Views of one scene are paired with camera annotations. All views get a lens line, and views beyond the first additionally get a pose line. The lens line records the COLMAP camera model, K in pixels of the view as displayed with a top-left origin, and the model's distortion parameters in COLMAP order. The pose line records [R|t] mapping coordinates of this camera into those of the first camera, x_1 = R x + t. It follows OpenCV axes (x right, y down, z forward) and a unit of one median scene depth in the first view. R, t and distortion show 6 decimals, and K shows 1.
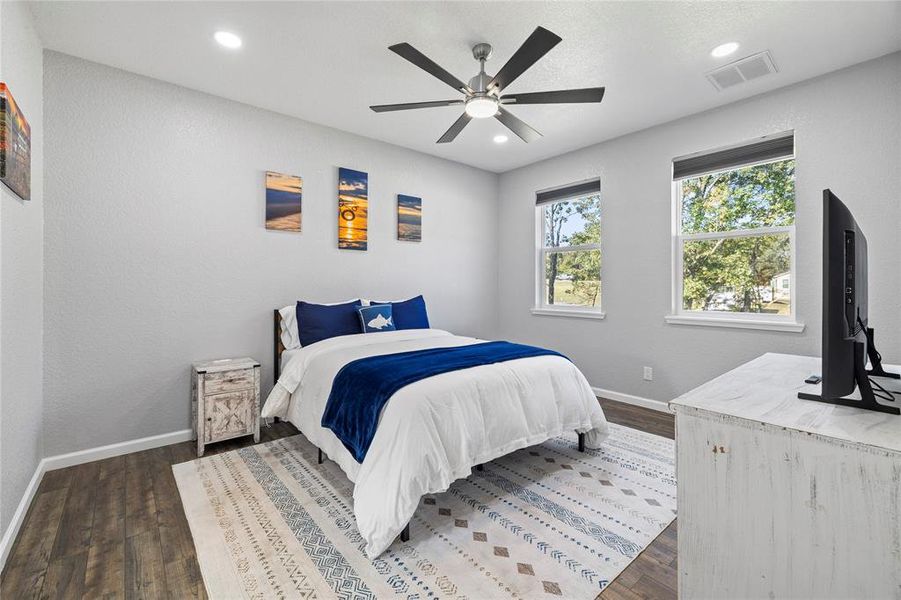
lens RADIAL K [[385.0, 0, 454.8], [0, 385.0, 285.2], [0, 0, 1]] dist [0.002982, 0.000265]
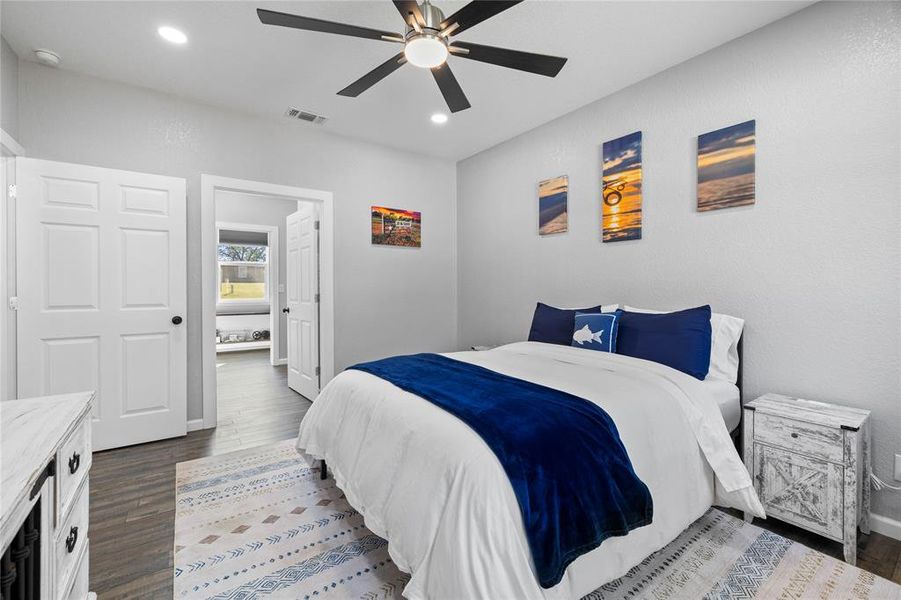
lens RADIAL K [[385.0, 0, 451.0], [0, 385.0, 292.1], [0, 0, 1]] dist [0.002982, 0.000265]
pose [[-0.091825, 0.017095, -0.995628, 0.544922], [0.001197, 0.999854, 0.017057, -0.003280], [0.995774, 0.000374, -0.091832, 0.740630]]
